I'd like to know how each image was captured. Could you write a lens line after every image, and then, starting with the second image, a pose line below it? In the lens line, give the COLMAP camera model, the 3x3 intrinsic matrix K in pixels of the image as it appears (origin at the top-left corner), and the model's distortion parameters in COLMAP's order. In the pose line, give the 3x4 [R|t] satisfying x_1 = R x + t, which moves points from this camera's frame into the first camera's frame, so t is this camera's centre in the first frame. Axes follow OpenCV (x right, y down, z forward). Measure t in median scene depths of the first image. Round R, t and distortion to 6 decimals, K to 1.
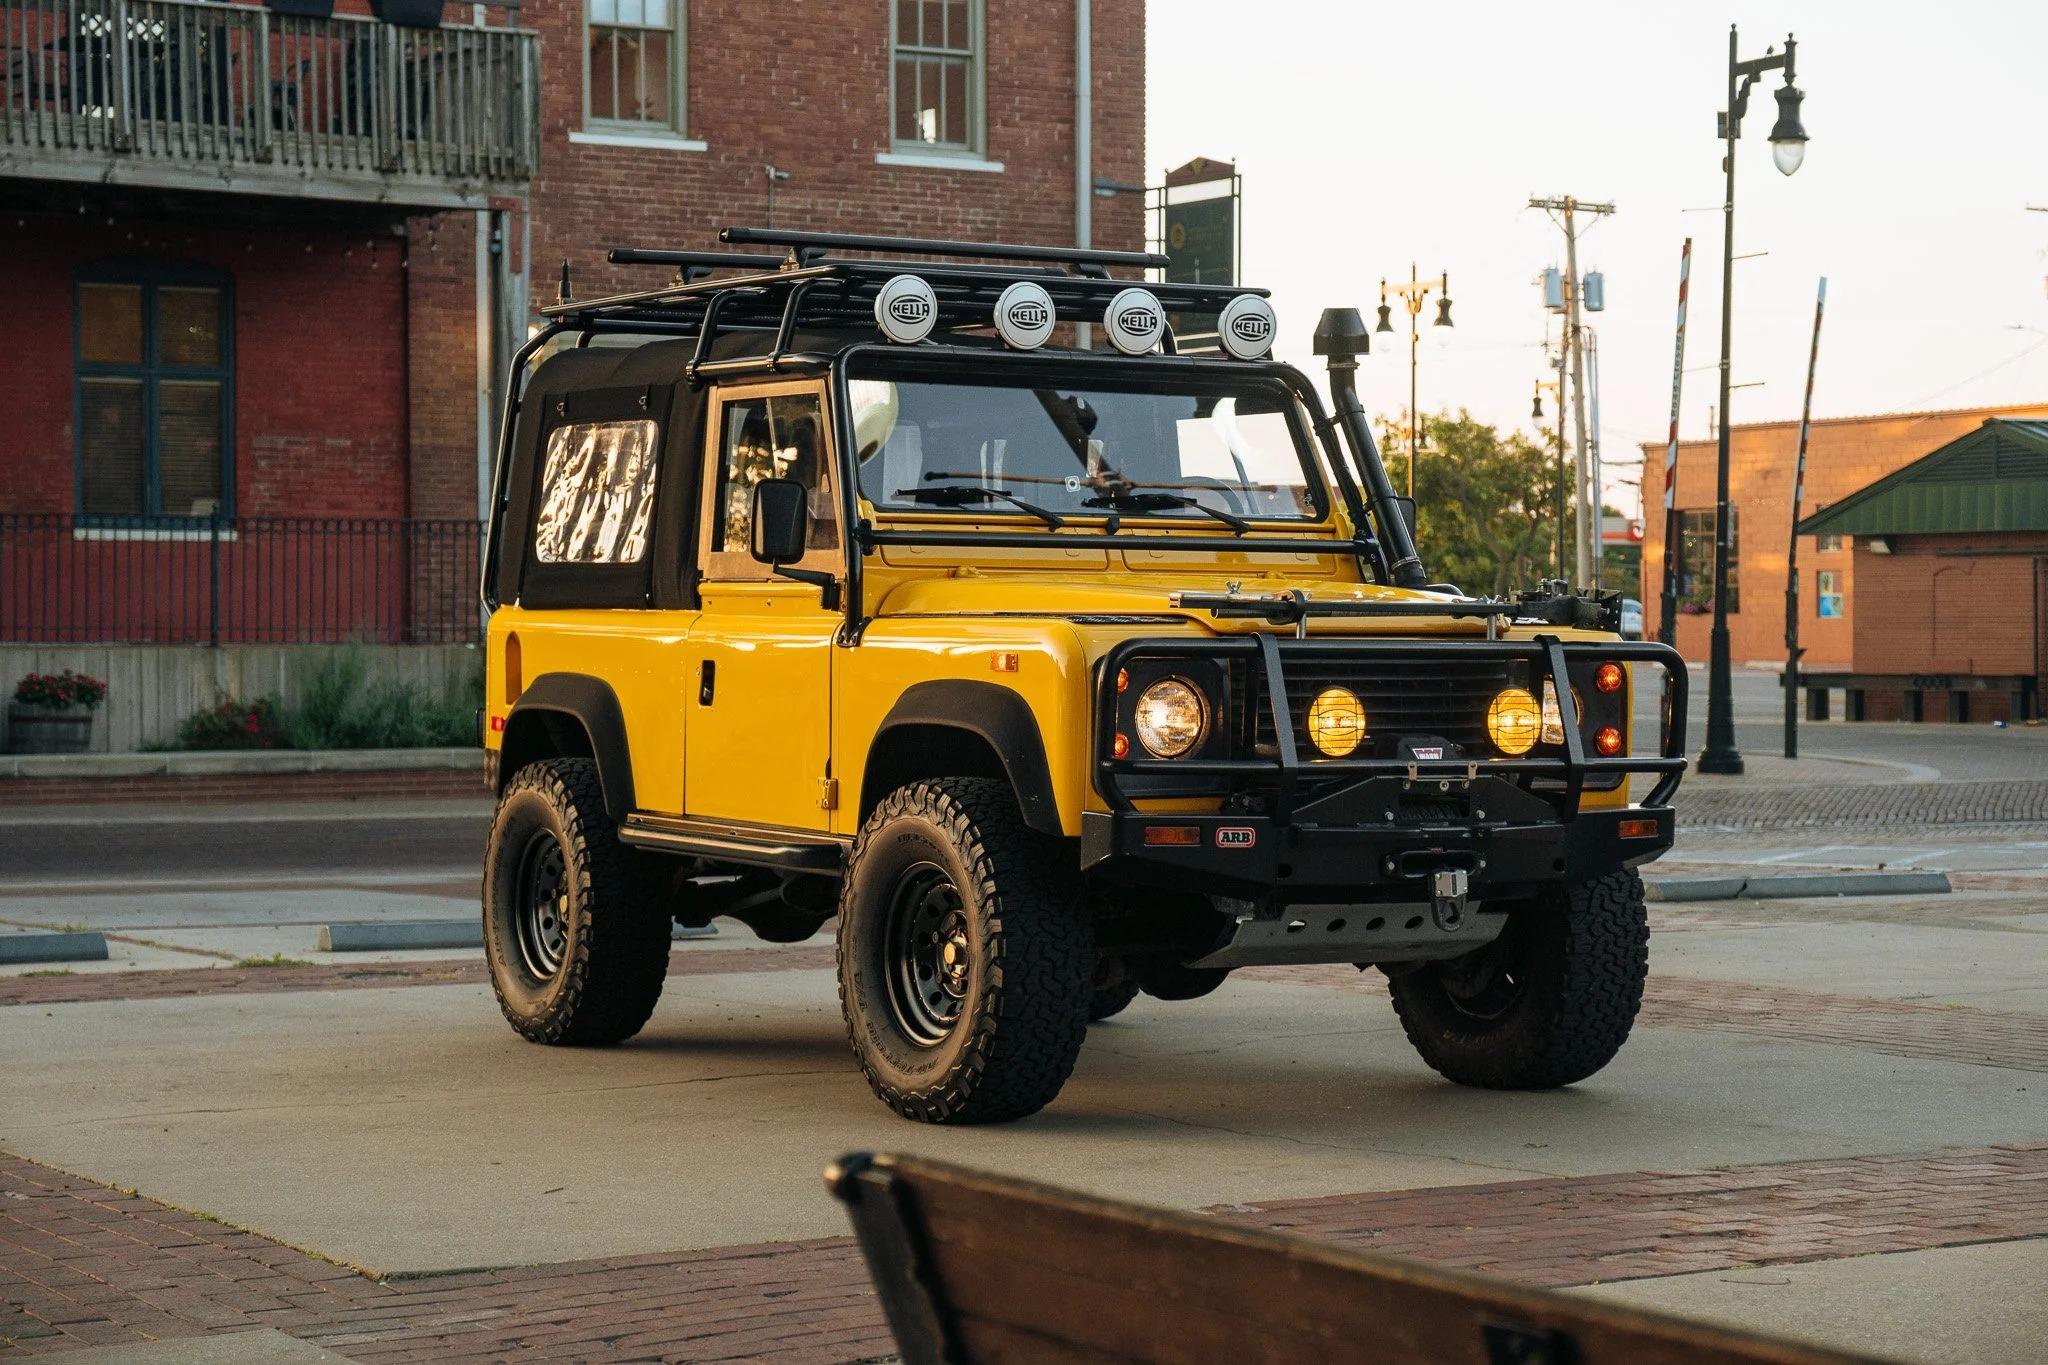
lens RADIAL K [[3877.2, 0, 1028.3], [0, 3877.2, 641.7], [0, 0, 1]] dist [0.029117, 0.160864]
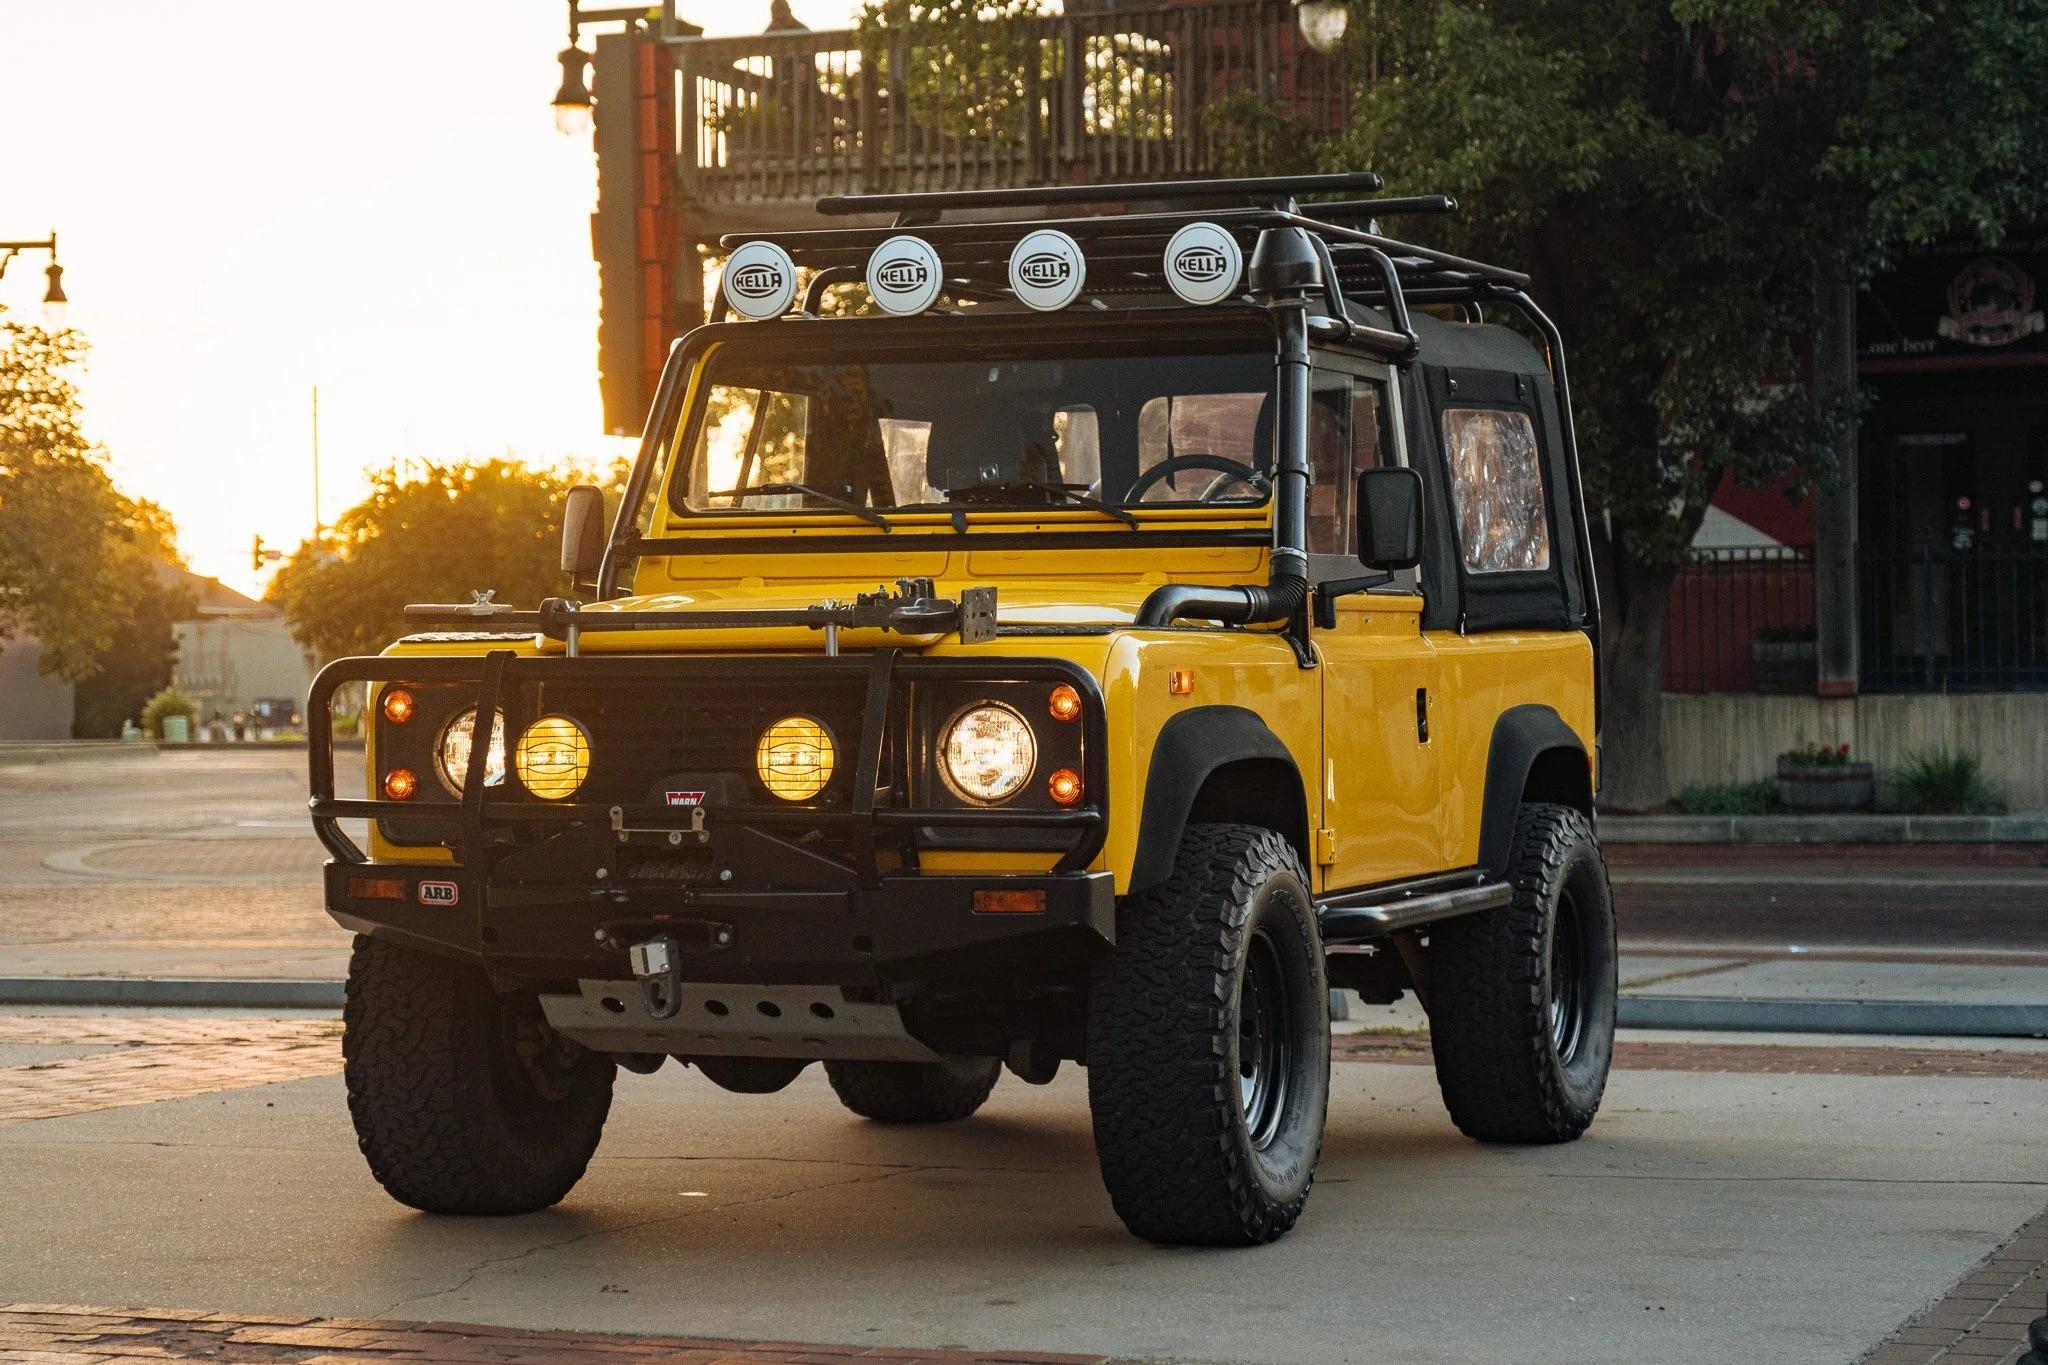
lens RADIAL K [[4398.0, 0, 1024.0], [0, 4398.0, 682.5], [0, 0, 1]] dist [-0.194678, -0.223613]
pose [[0.637711, -0.009868, -0.770213, 0.769698], [0.010214, 0.999938, -0.004355, 0.008585], [0.770208, -0.005090, 0.637772, 0.427152]]
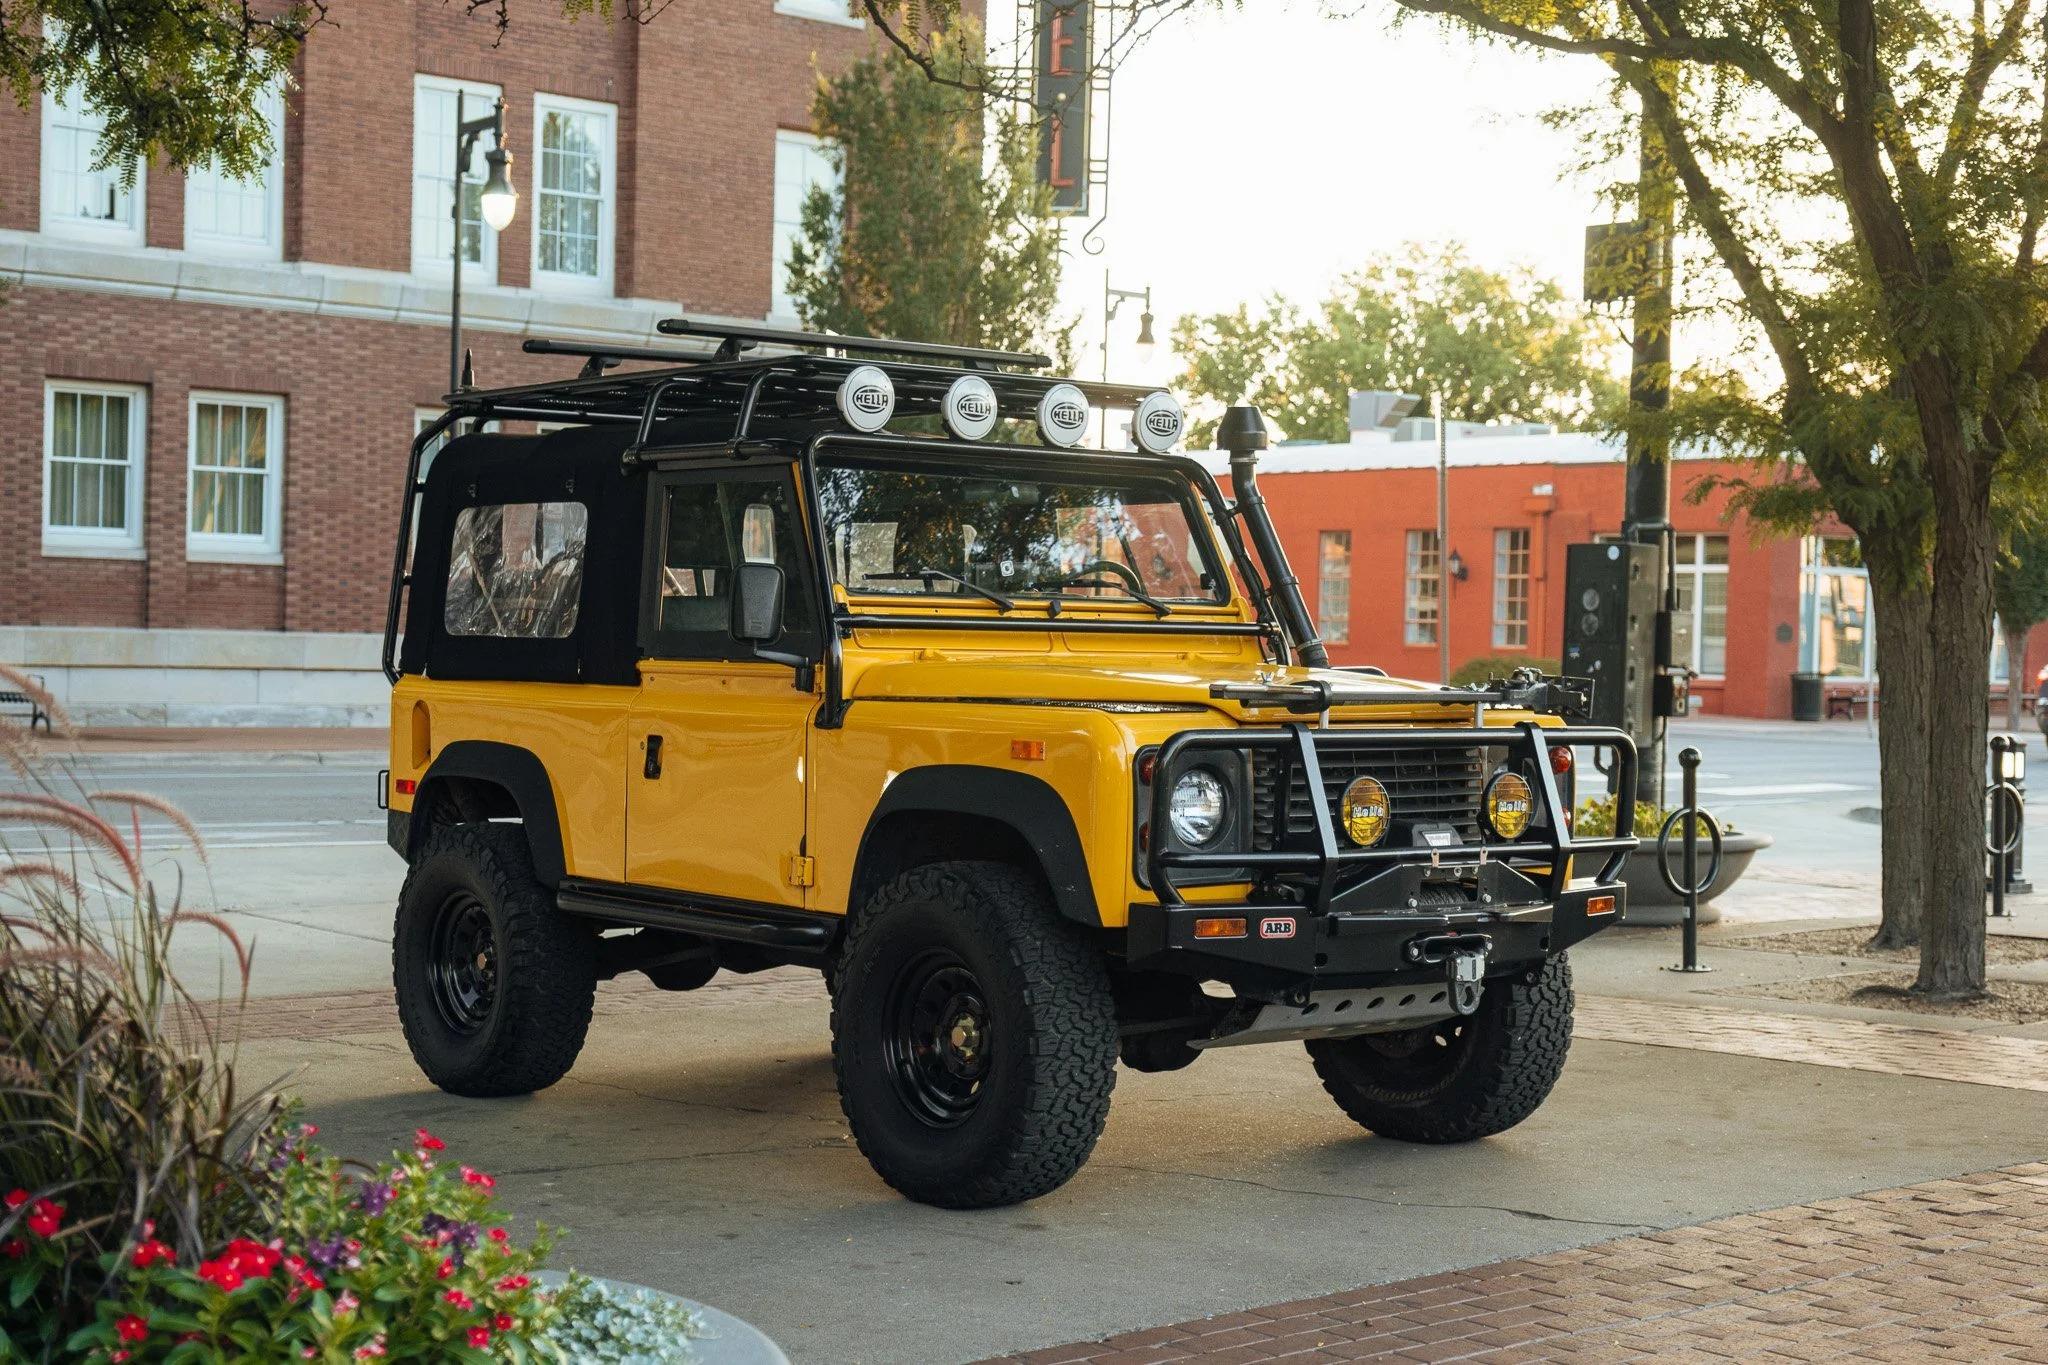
lens RADIAL K [[2850.6, 0, 965.8], [0, 2850.6, 608.4], [0, 0, 1]] dist [-0.011078, -0.059605]
pose [[0.988856, 0.006909, 0.148718, -0.120321], [-0.004206, 0.999820, -0.018483, -0.016058], [-0.148819, 0.017651, 0.988707, 0.246346]]
